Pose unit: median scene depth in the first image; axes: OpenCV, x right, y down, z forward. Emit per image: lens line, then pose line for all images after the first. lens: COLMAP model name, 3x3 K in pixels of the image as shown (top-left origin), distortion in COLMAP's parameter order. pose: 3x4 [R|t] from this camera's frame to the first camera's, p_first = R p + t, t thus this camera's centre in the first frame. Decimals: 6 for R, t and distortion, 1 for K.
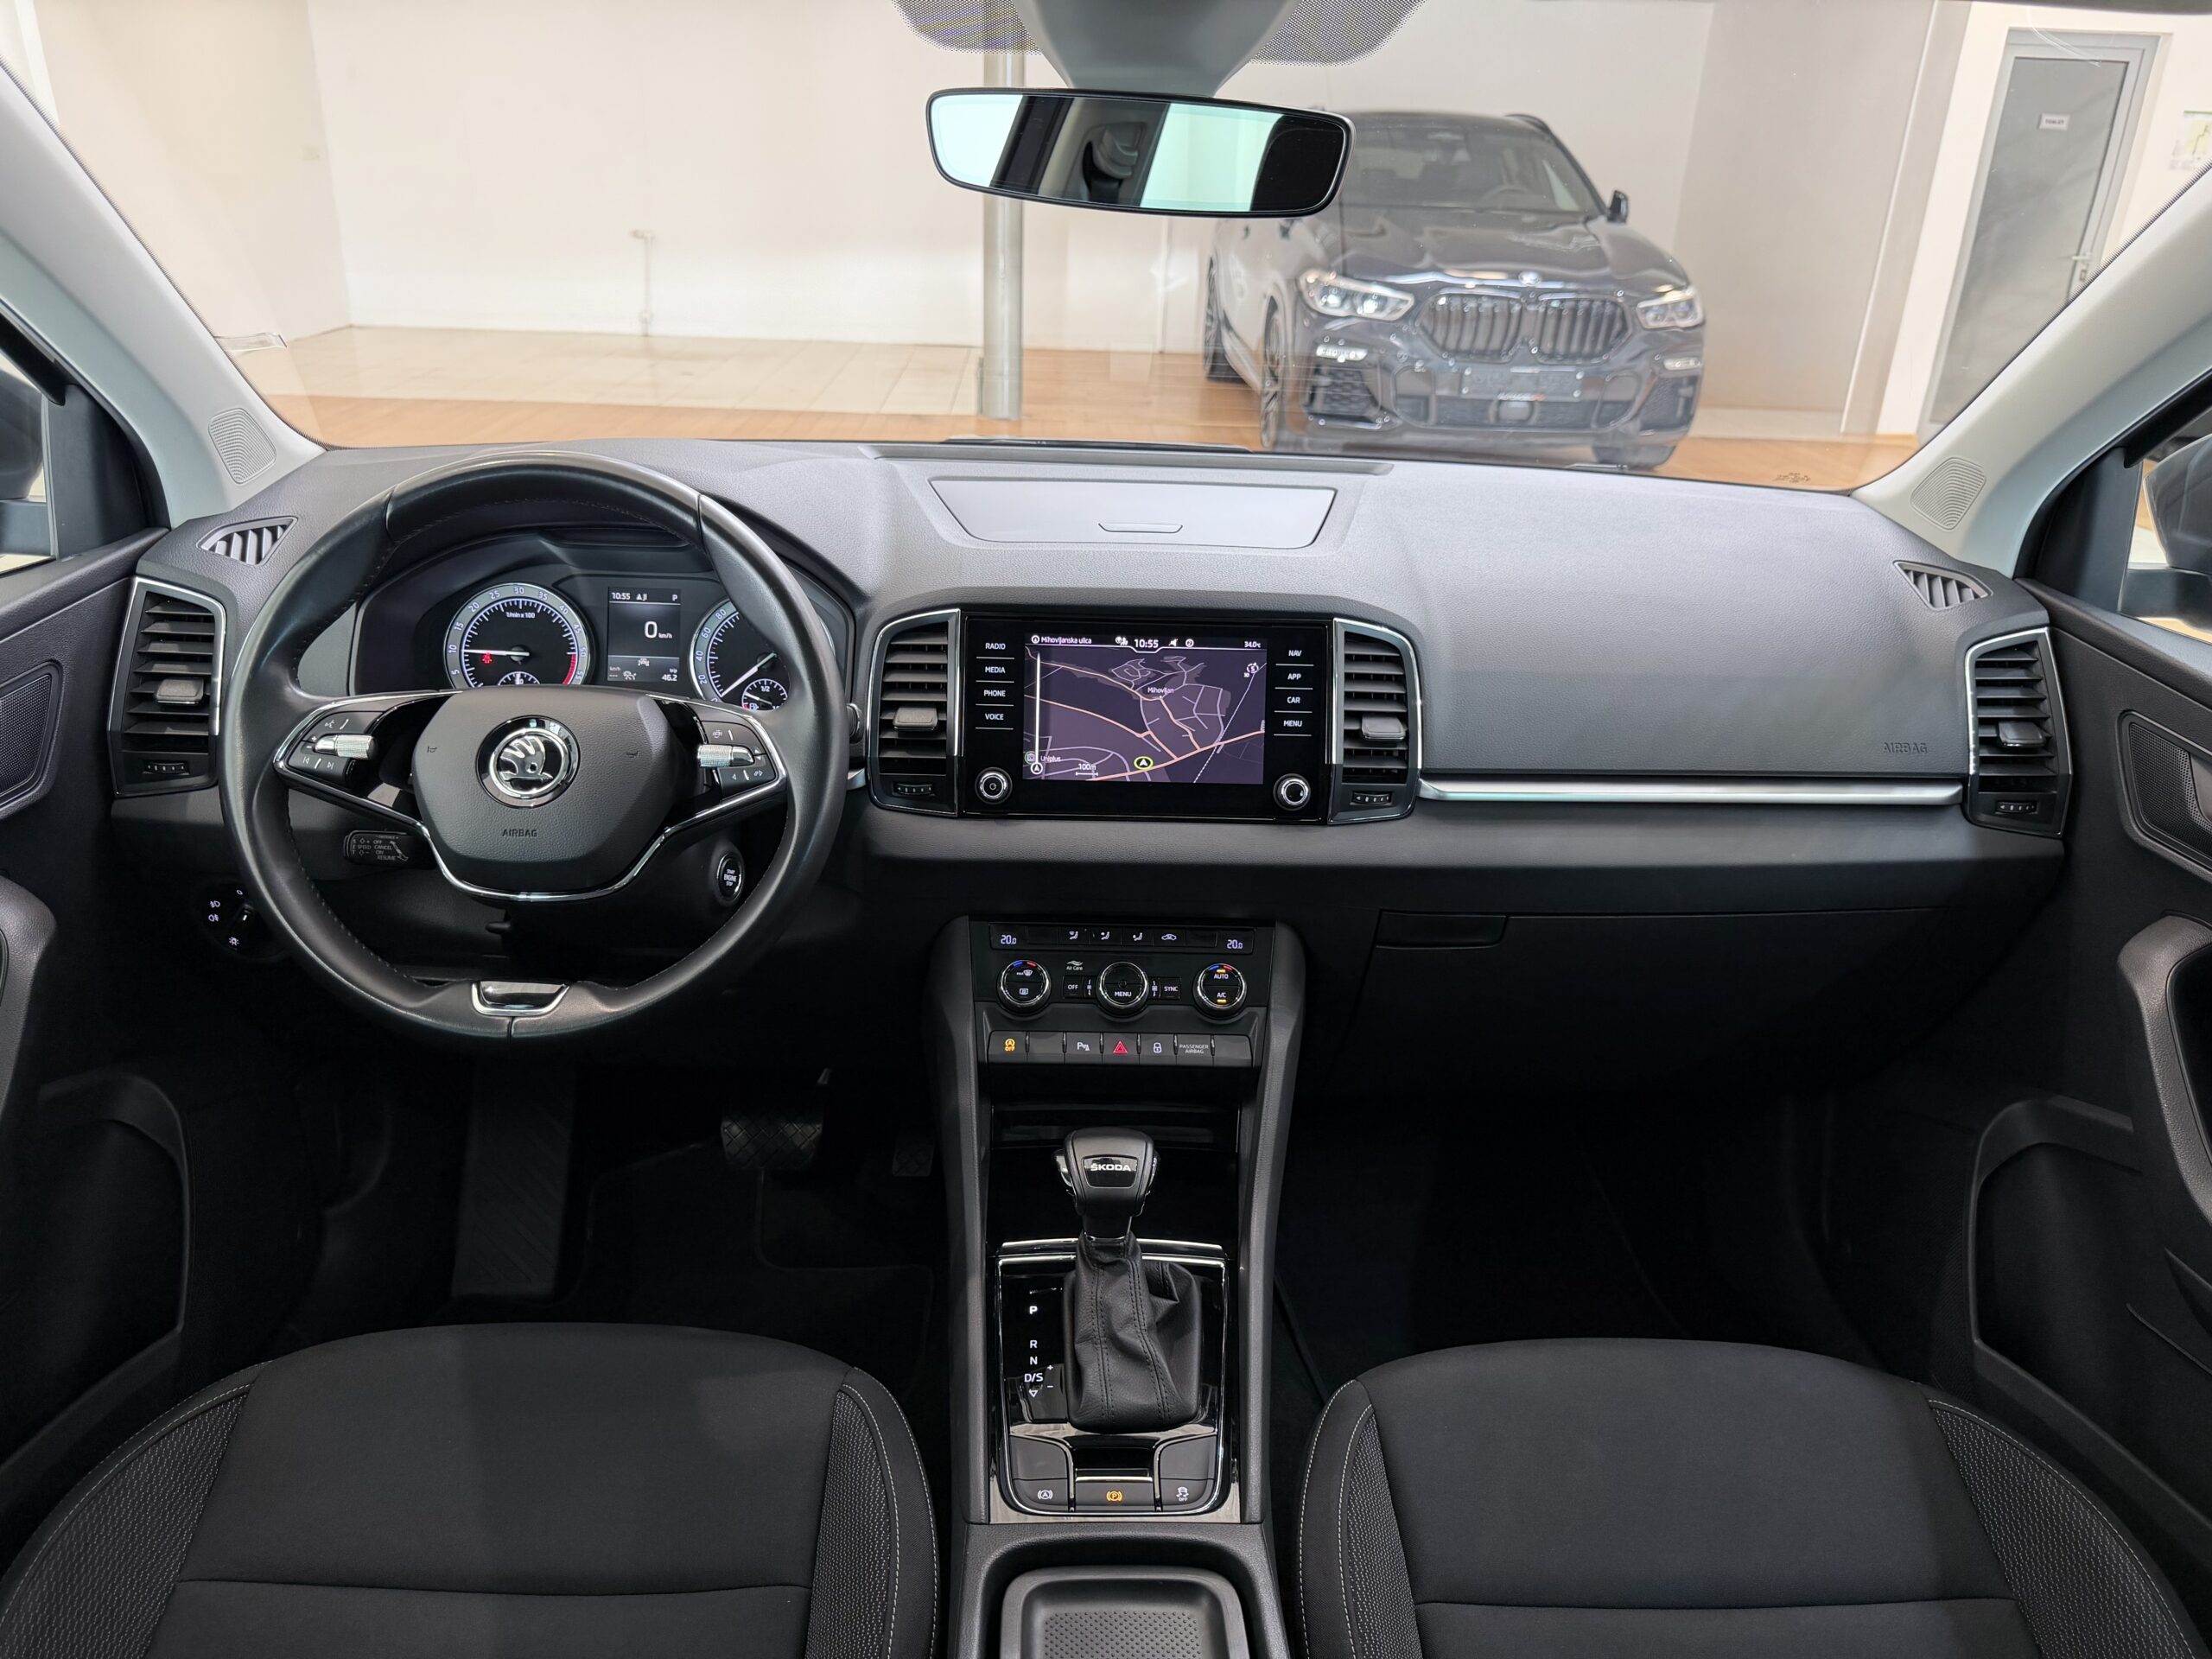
lens RADIAL K [[1538.0, 0, 1097.4], [0, 1538.0, 819.9], [0, 0, 1]] dist [0.041567, -0.057726]
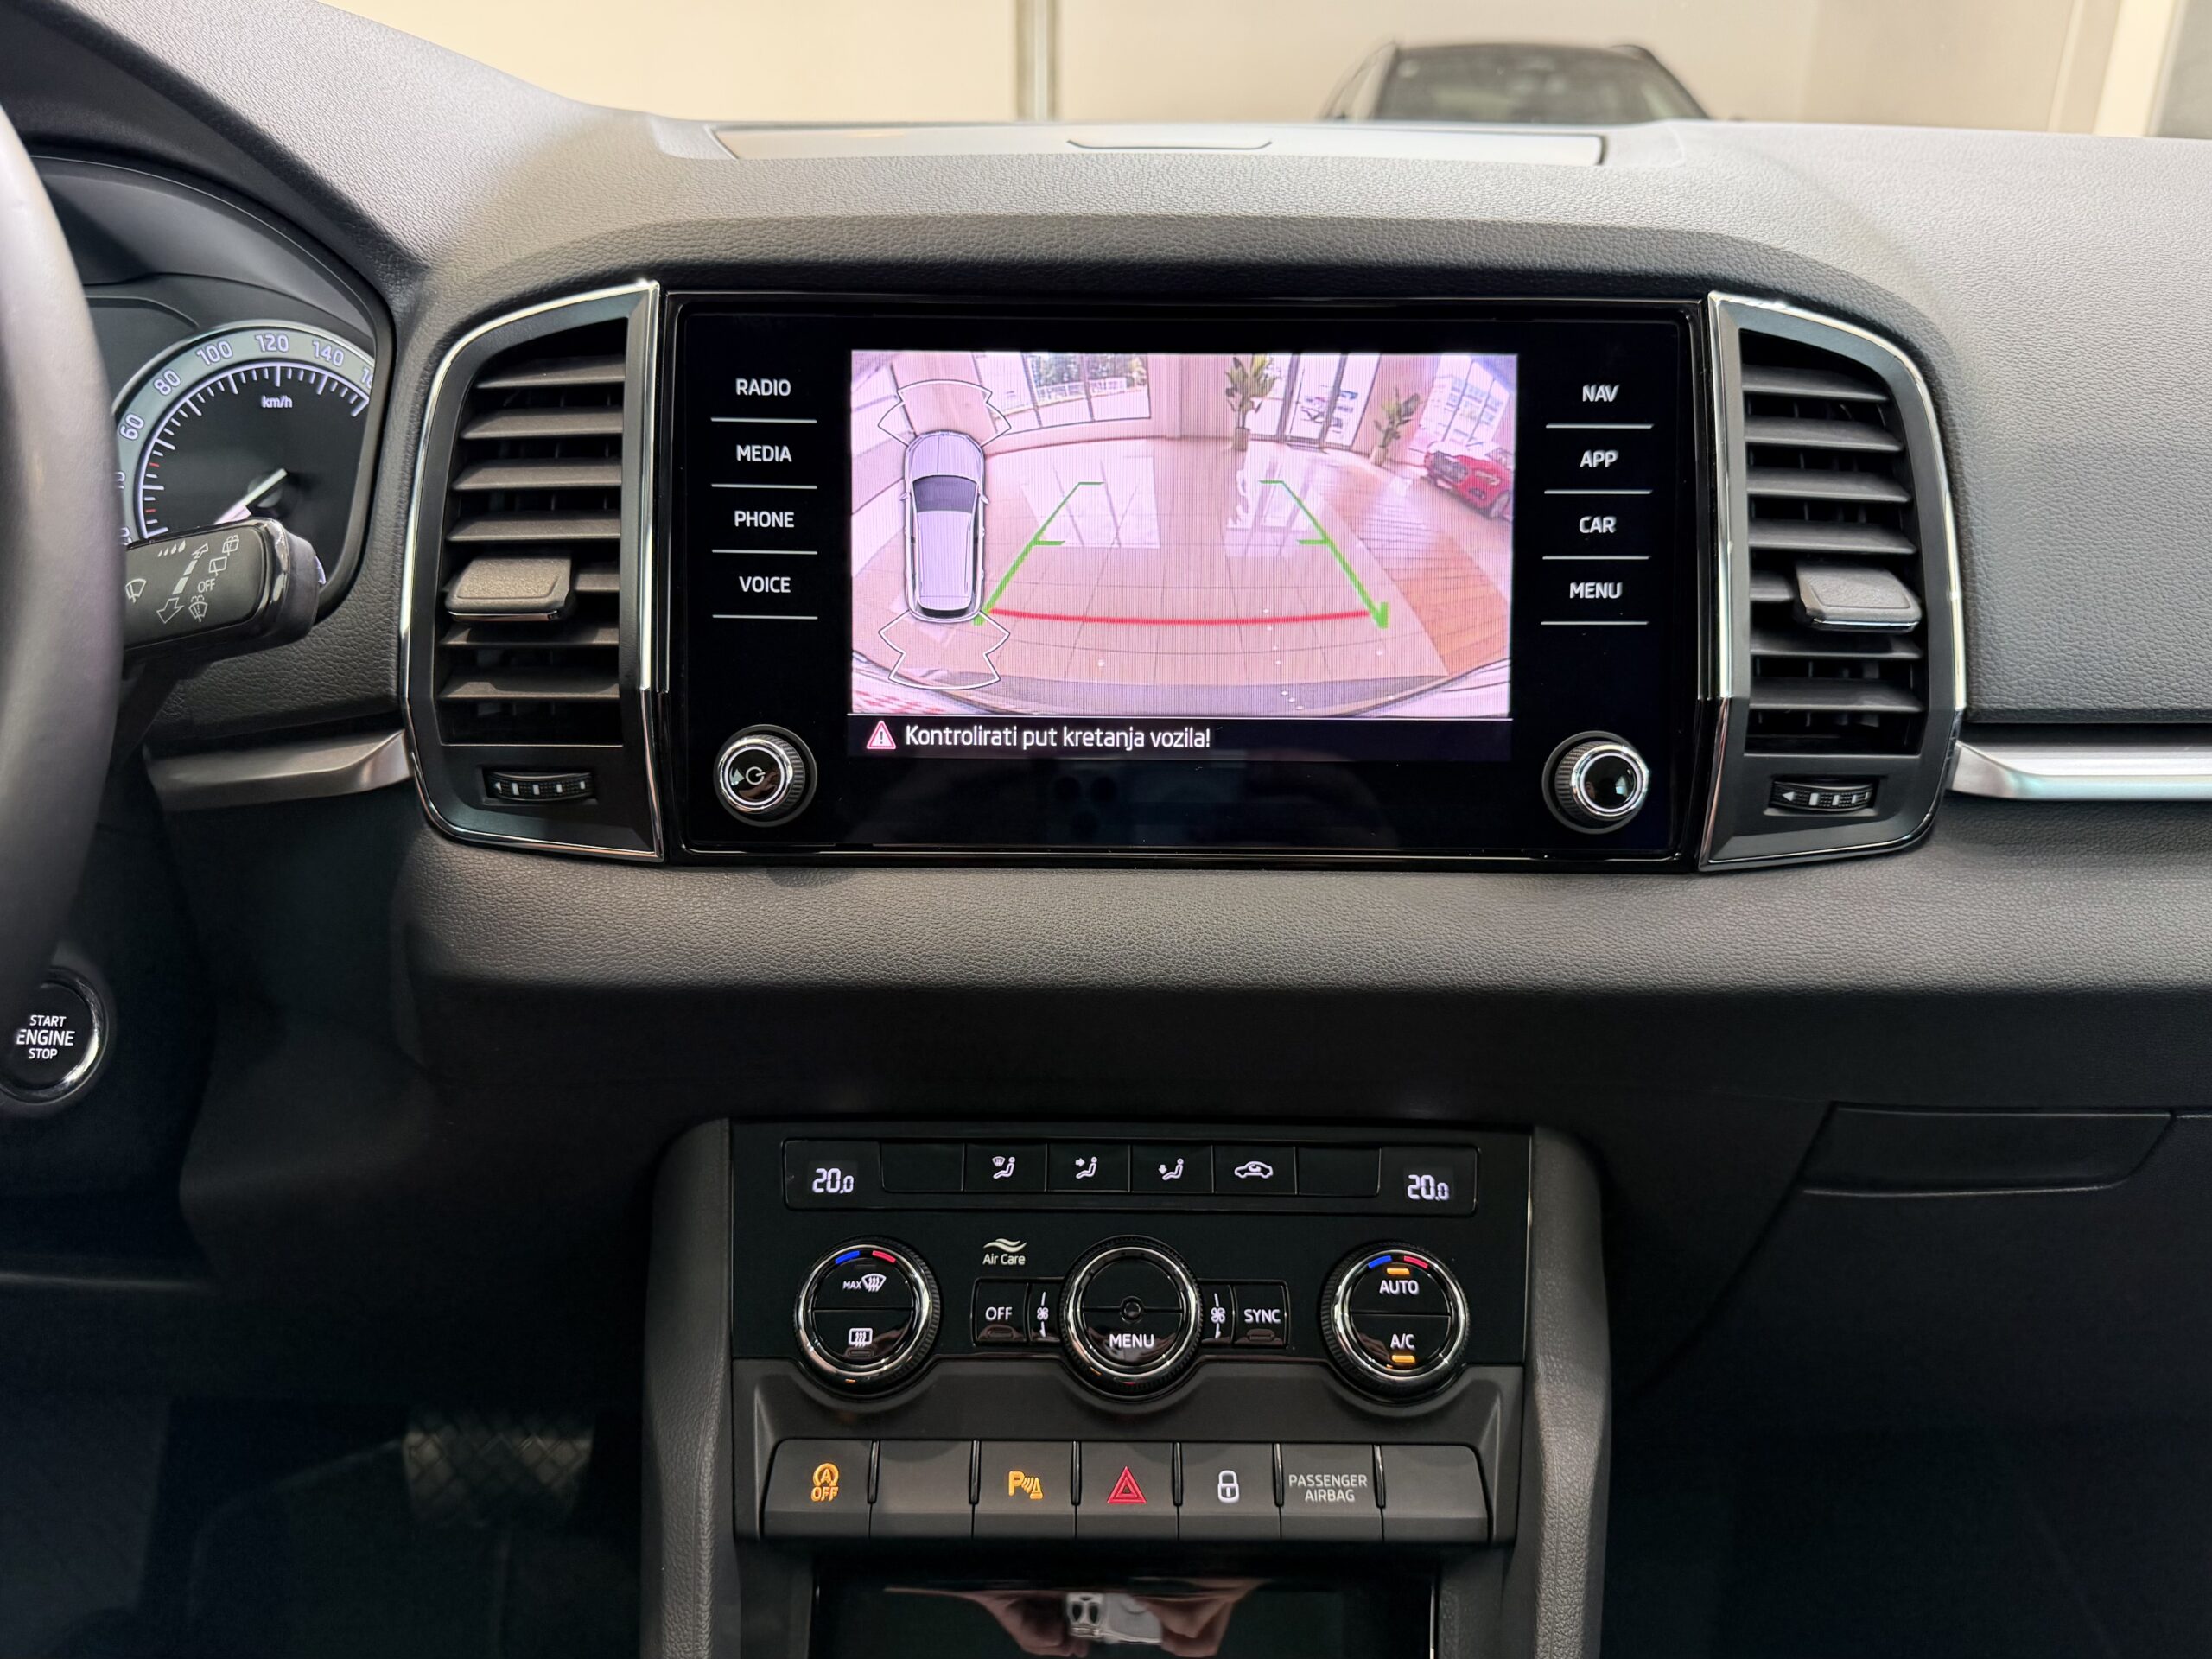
lens RADIAL K [[1538.0, 0, 1093.1], [0, 1538.0, 827.7], [0, 0, 1]] dist [0.041567, -0.057726]
pose [[0.999204, -0.012586, -0.037845, 0.023068], [0.011859, 0.999742, -0.019374, -0.001986], [0.038079, 0.018910, 0.999096, 0.635631]]
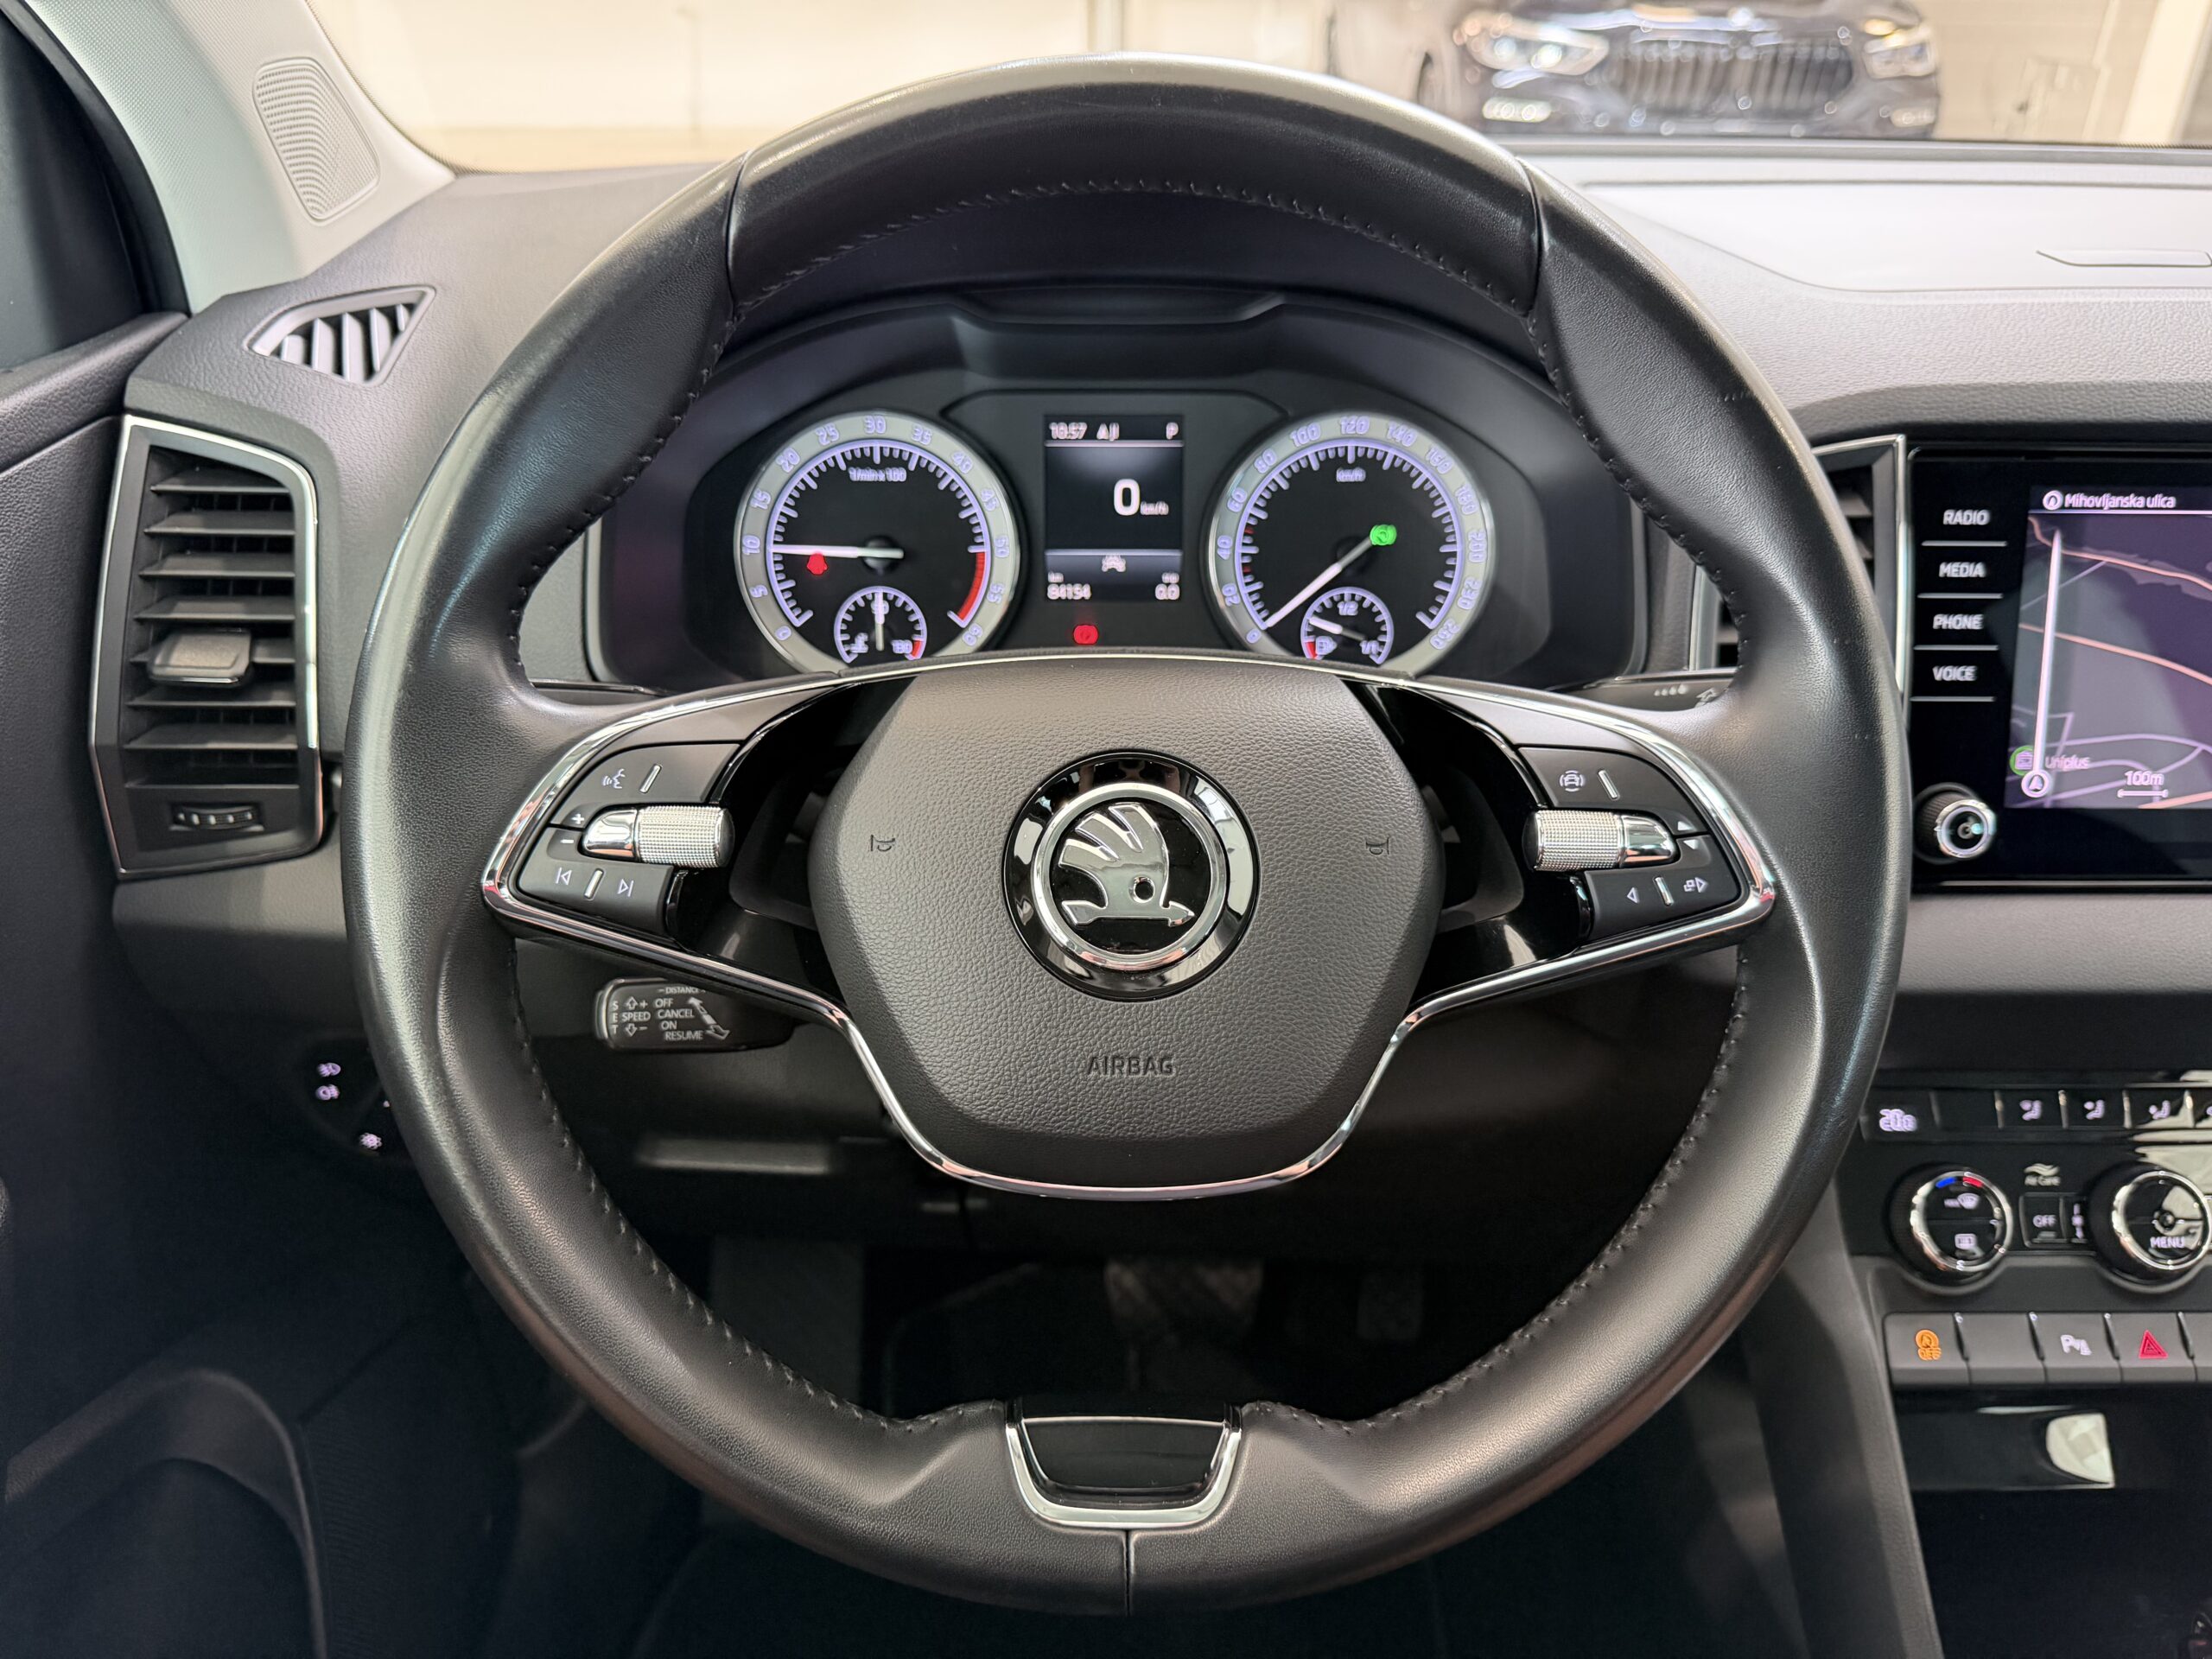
lens RADIAL K [[1538.0, 0, 1046.0], [0, 1538.0, 809.1], [0, 0, 1]] dist [0.041567, -0.057726]
pose [[0.998522, -0.013478, -0.052645, -0.309650], [0.018839, 0.994534, 0.102698, -0.078842], [0.050973, -0.103538, 0.993319, 0.520196]]
